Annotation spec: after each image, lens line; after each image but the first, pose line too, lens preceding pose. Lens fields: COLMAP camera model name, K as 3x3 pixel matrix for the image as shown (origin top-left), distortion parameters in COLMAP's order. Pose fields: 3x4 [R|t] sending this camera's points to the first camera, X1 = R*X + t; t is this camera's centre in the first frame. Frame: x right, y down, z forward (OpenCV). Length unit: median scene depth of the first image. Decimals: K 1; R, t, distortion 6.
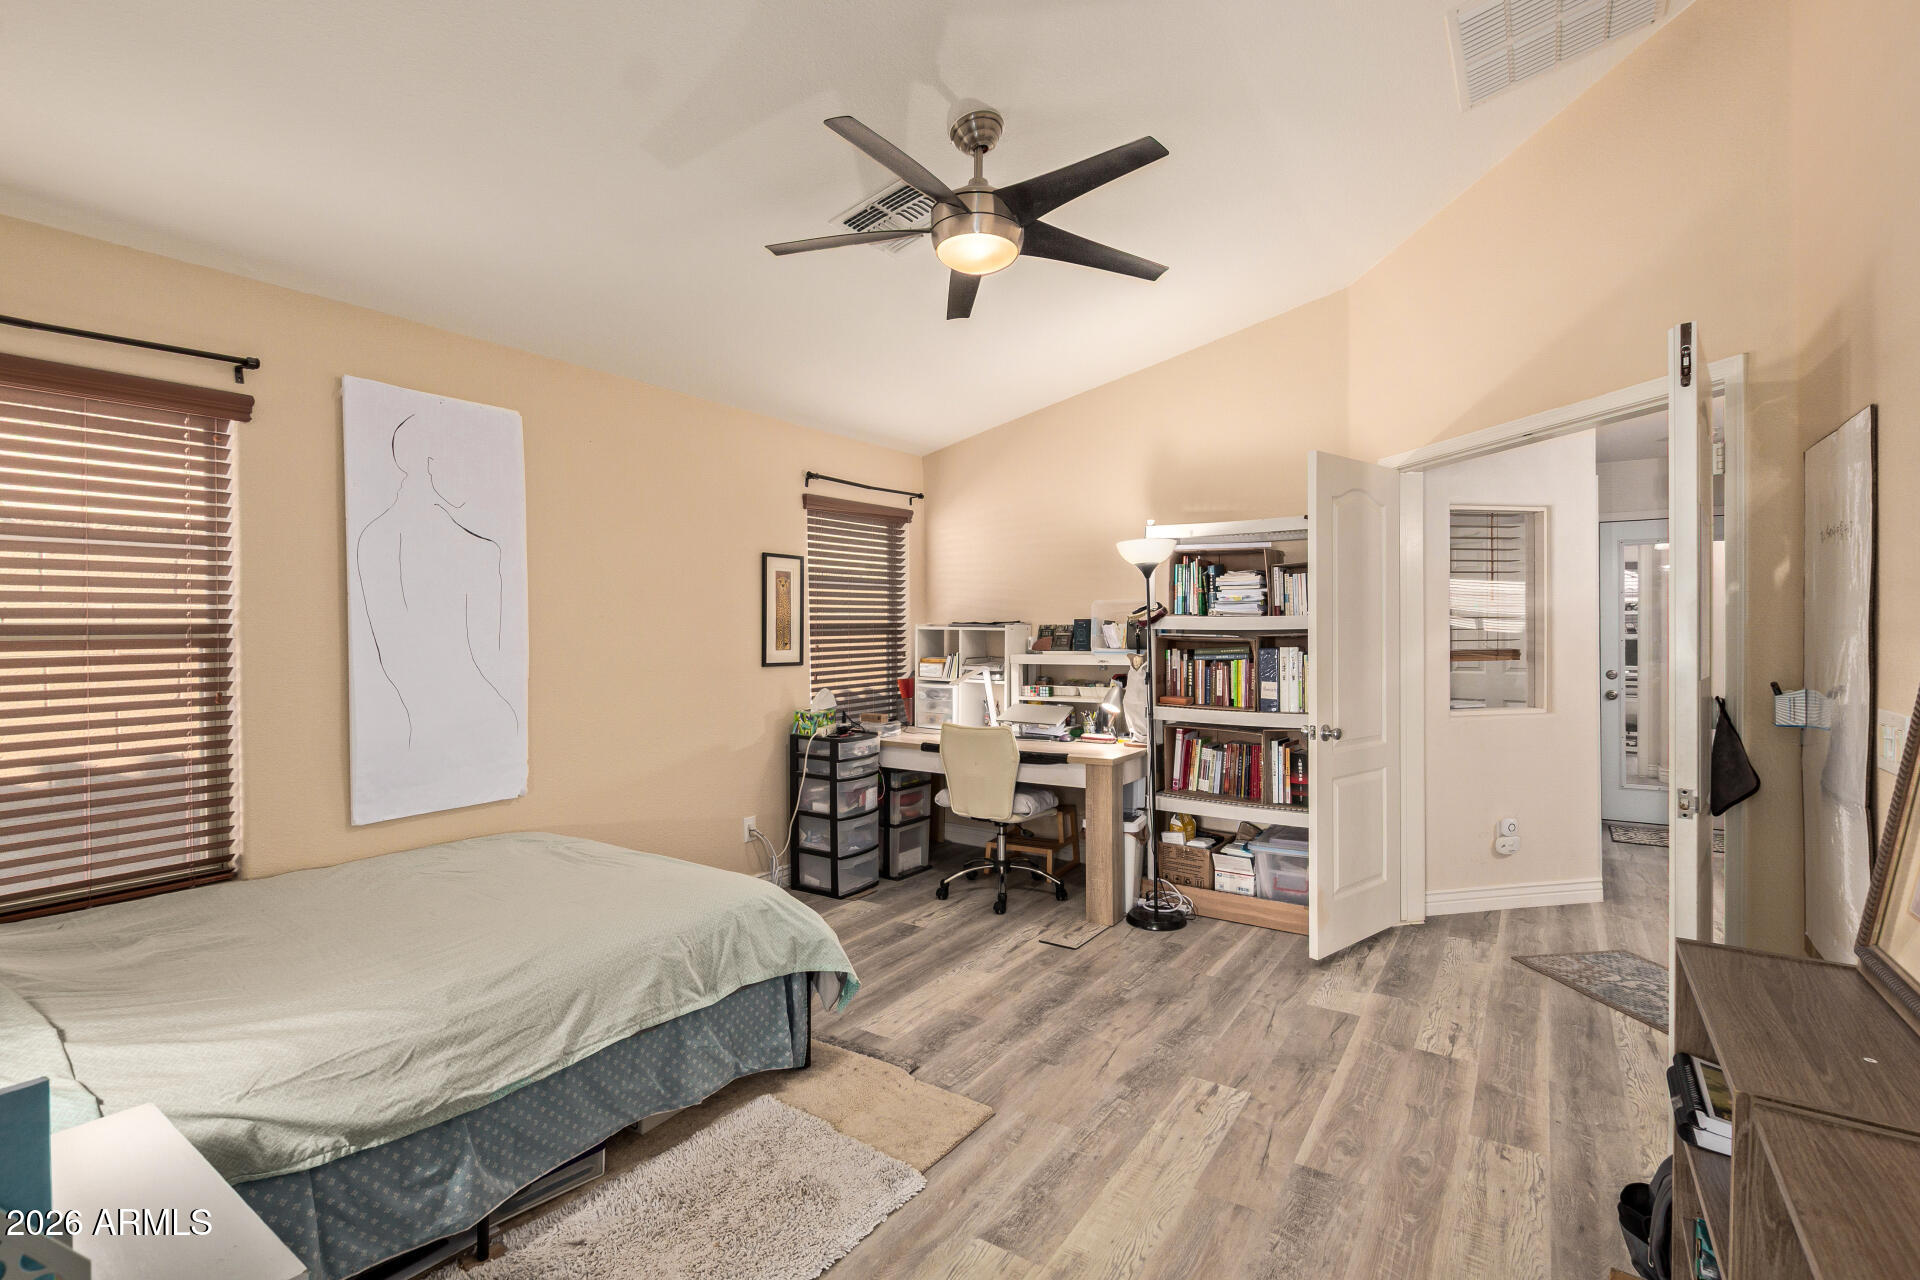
lens RADIAL K [[883.3, 0, 970.5], [0, 883.3, 628.3], [0, 0, 1]] dist [-0.001635, 0.000155]
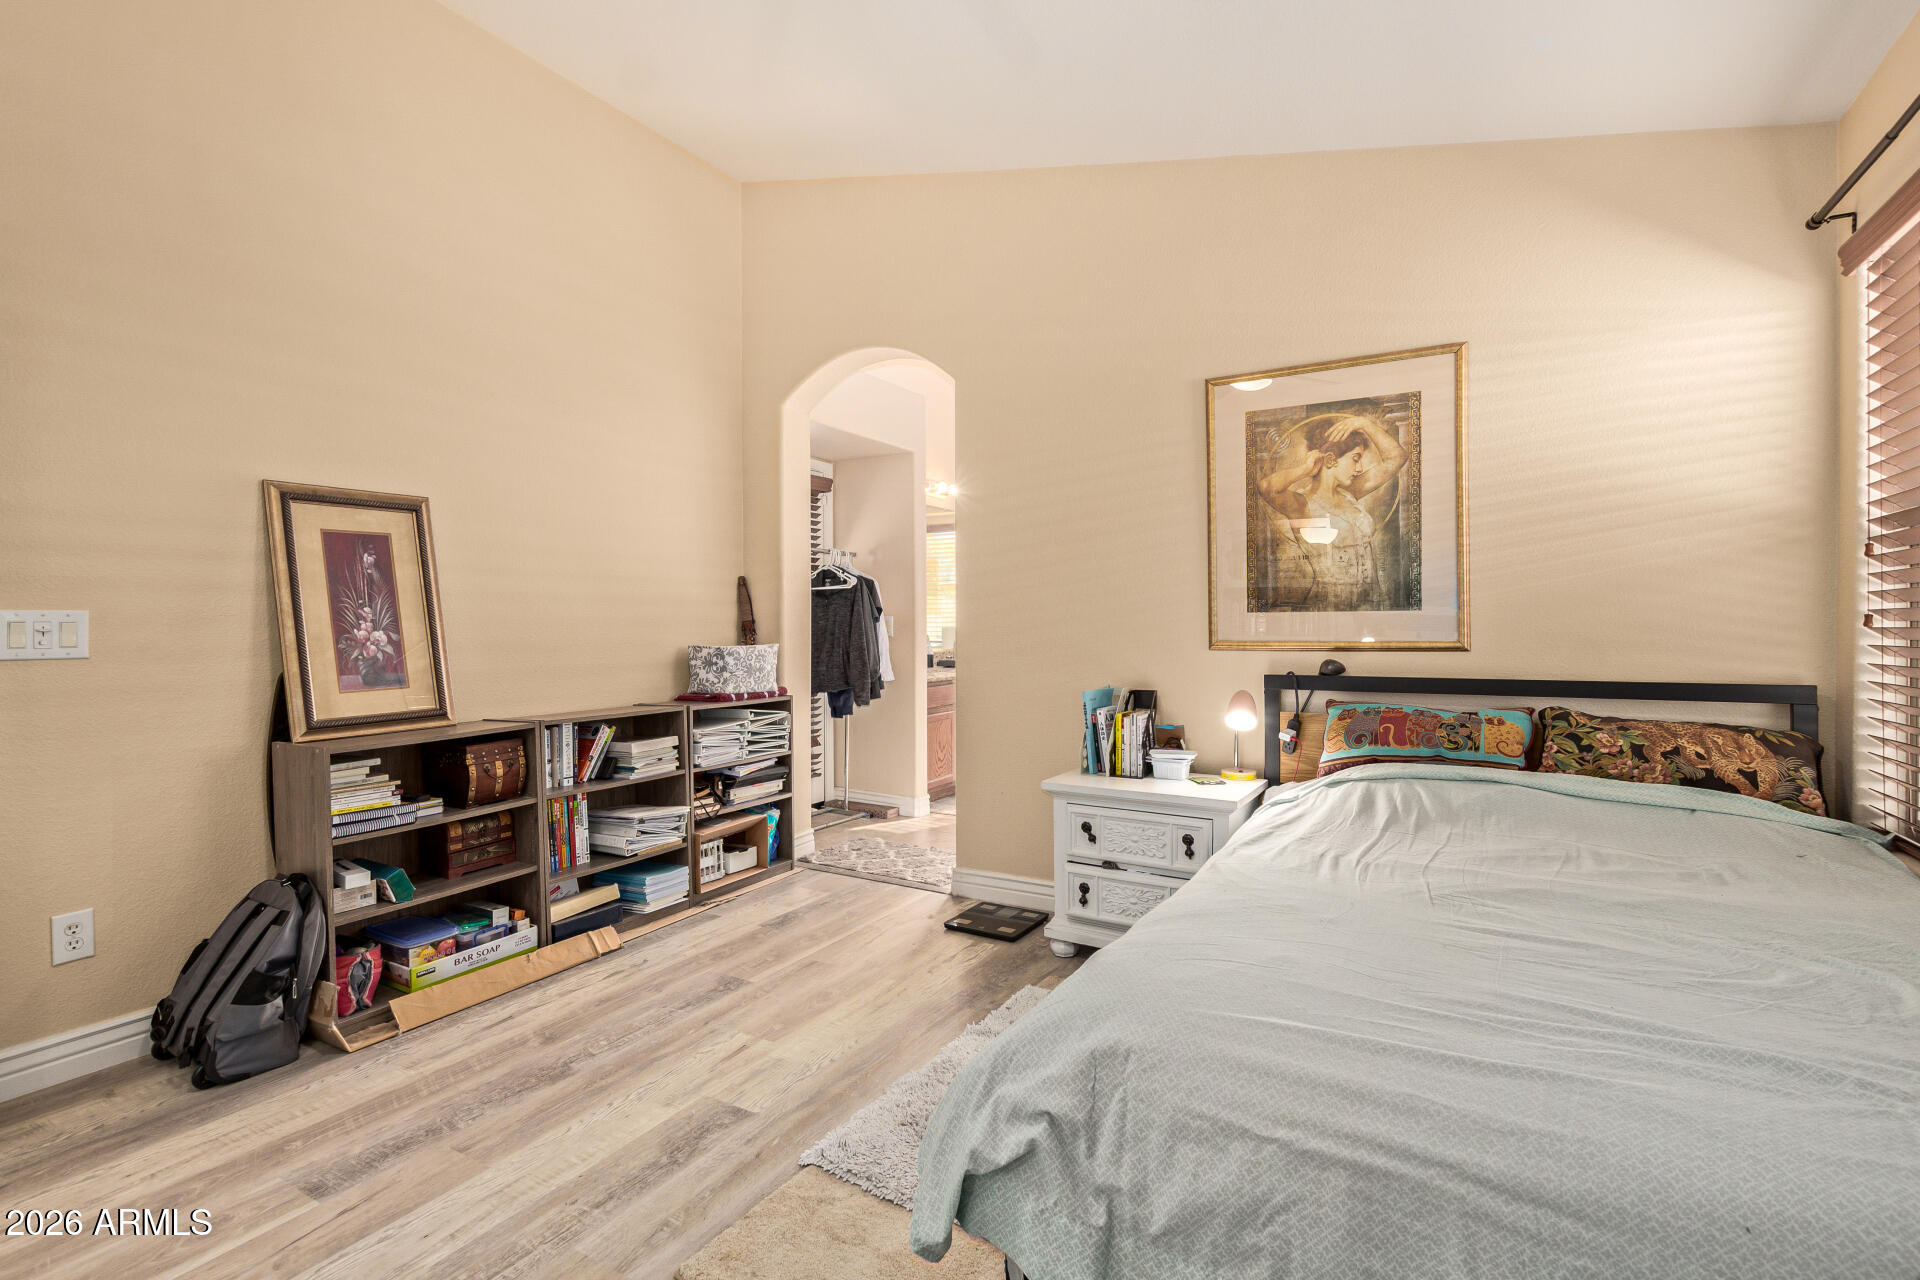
lens RADIAL K [[883.3, 0, 970.5], [0, 883.3, 628.3], [0, 0, 1]] dist [-0.001635, 0.000155]
pose [[-0.997837, 0.014573, -0.064099, -0.164907], [0.014075, 0.999867, 0.008216, 0.098644], [0.064210, 0.007296, -0.997910, 1.822911]]
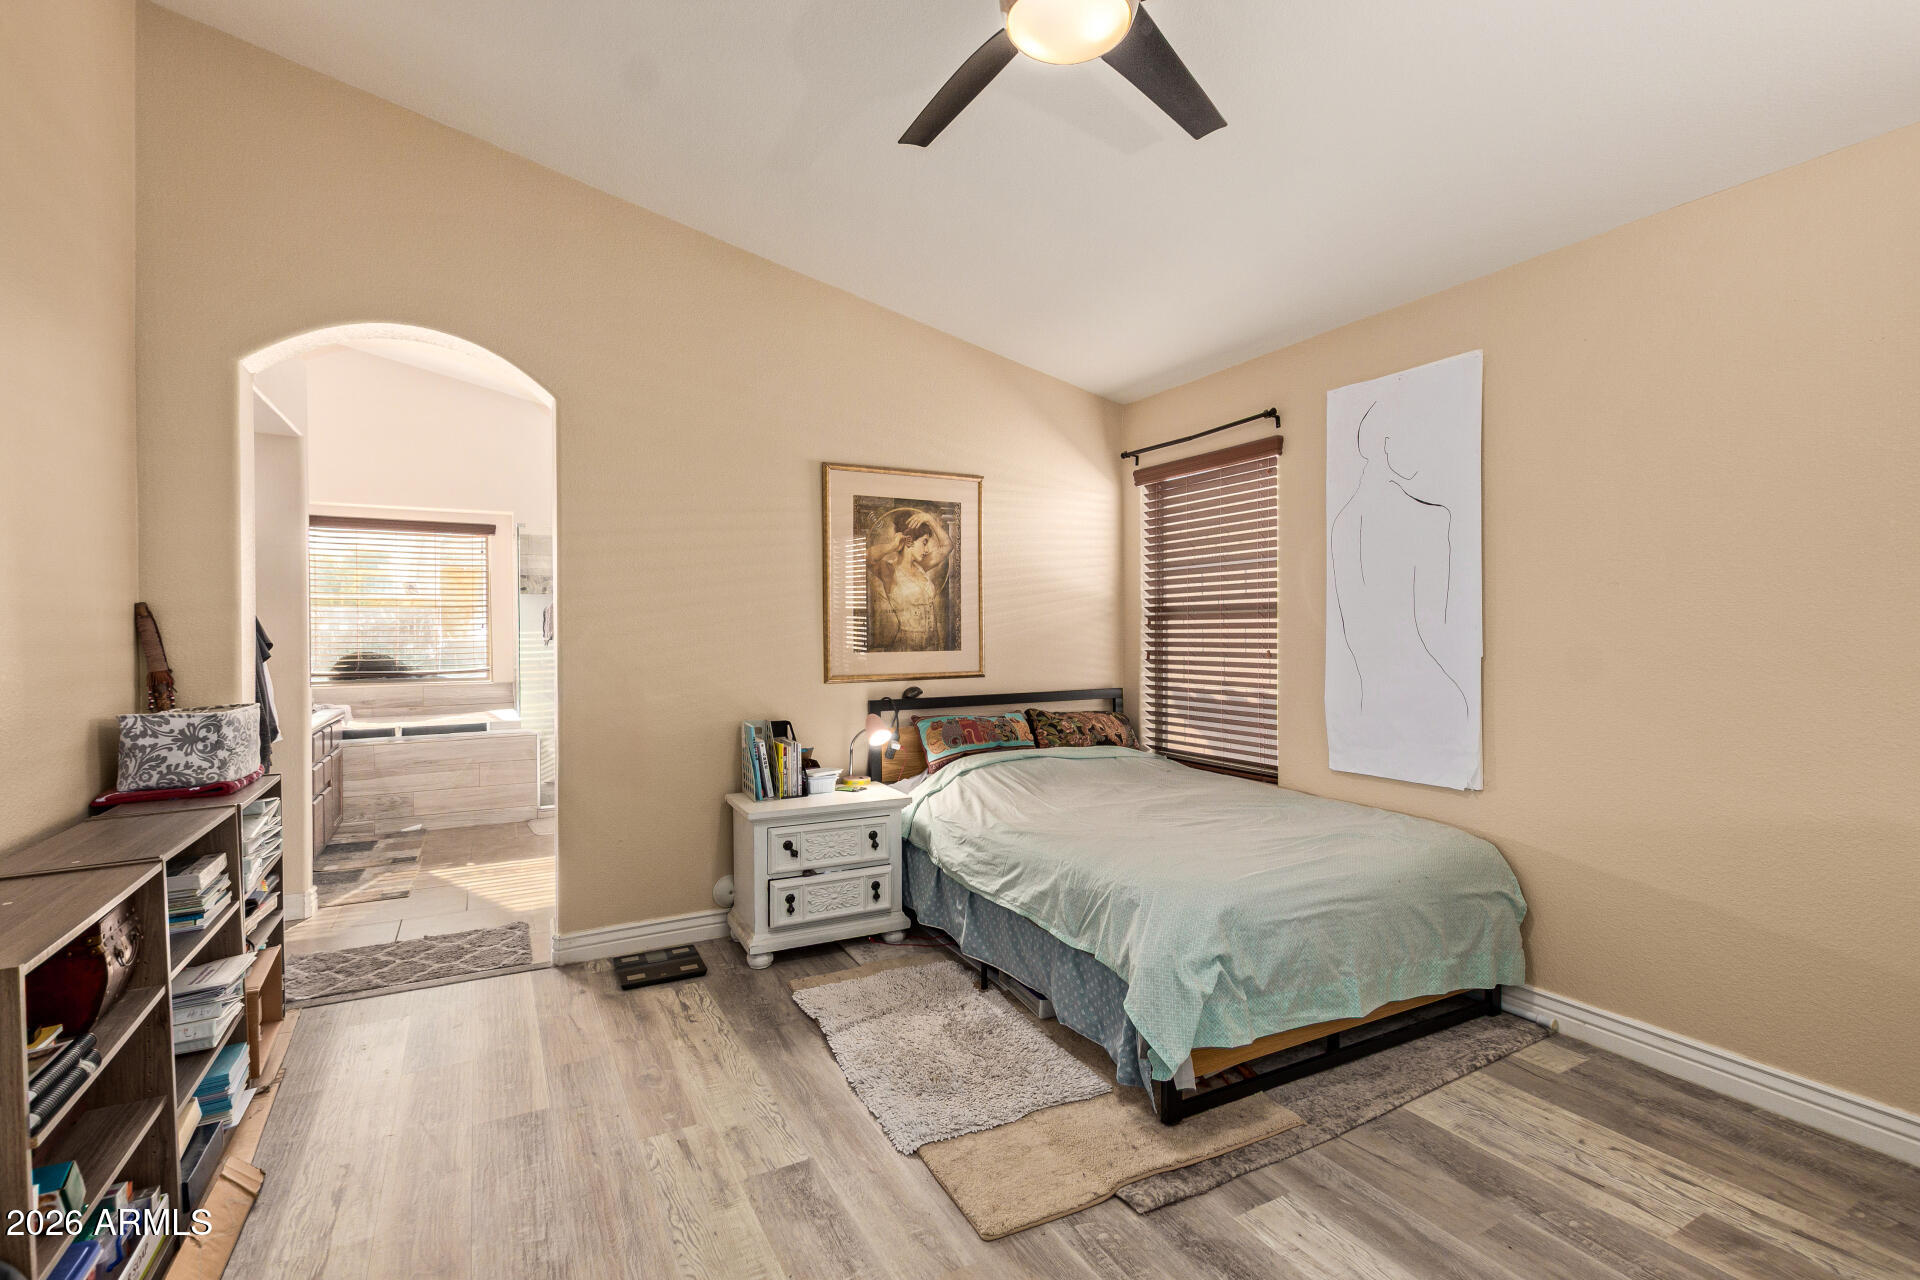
lens RADIAL K [[883.3, 0, 970.5], [0, 883.3, 628.3], [0, 0, 1]] dist [-0.001635, 0.000155]
pose [[-0.465420, 0.013012, -0.884994, 0.769483], [0.006088, 0.999915, 0.011500, 0.023518], [0.885069, -0.000035, -0.465460, 1.491673]]
